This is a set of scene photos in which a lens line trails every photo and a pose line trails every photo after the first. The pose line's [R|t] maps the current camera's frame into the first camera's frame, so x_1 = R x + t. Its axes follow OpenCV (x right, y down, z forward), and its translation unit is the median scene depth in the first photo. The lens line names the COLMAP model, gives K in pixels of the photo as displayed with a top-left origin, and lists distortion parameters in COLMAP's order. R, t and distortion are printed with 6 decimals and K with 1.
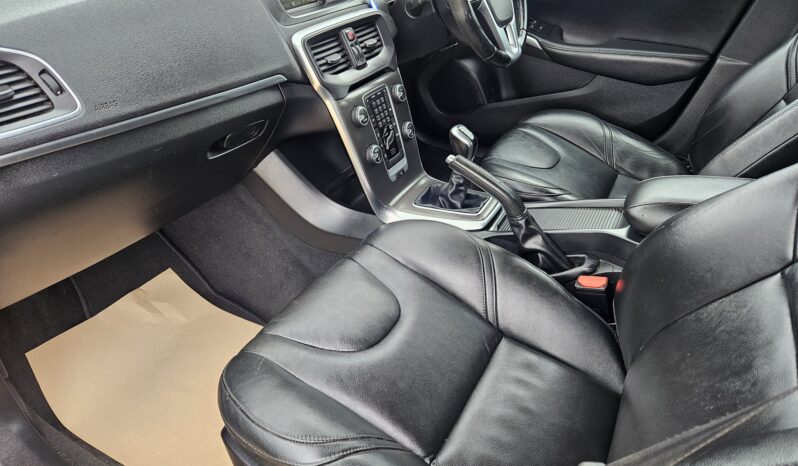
lens RADIAL K [[531.6, 0, 405.2], [0, 531.6, 227.3], [0, 0, 1]] dist [0.075632, -0.057158]
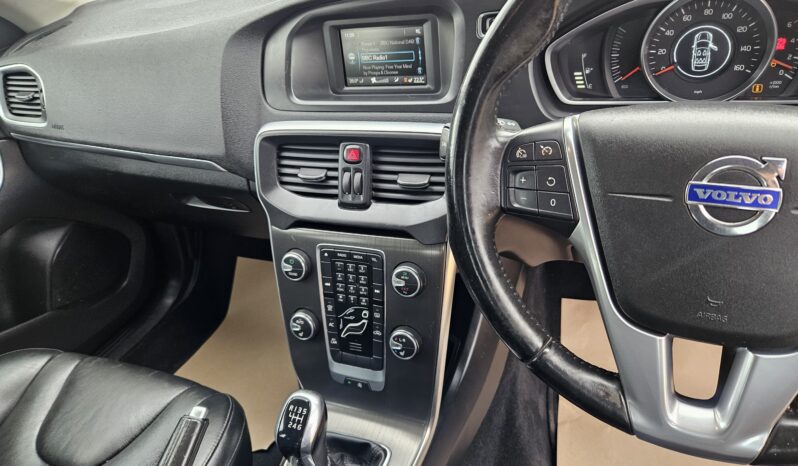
lens RADIAL K [[541.9, 0, 411.4], [0, 541.9, 219.3], [0, 0, 1]] dist [0.071261, -0.069001]
pose [[0.114618, 0.512600, -0.850943, 0.428882], [-0.407211, 0.805559, 0.430411, -0.544130], [0.906114, 0.297181, 0.301067, 0.827254]]
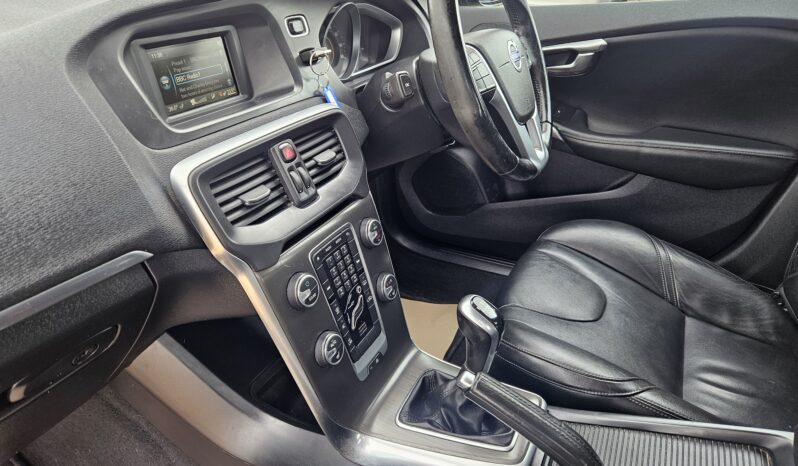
lens RADIAL K [[531.6, 0, 405.2], [0, 531.6, 227.3], [0, 0, 1]] dist [0.075632, -0.057158]
pose [[0.999201, -0.015290, 0.036923, 0.004847], [0.018670, 0.995491, -0.093005, -0.200010], [-0.035334, 0.093620, 0.994981, 0.377450]]
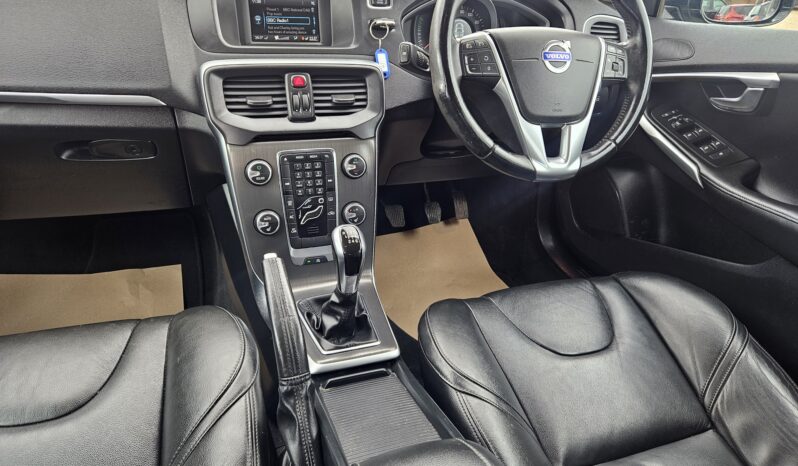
lens RADIAL K [[531.6, 0, 405.2], [0, 531.6, 227.3], [0, 0, 1]] dist [0.075632, -0.057158]
pose [[0.737840, 0.343764, -0.580877, 0.532519], [-0.409590, 0.912062, 0.019491, -0.216963], [0.536496, 0.223540, 0.813758, 0.428484]]
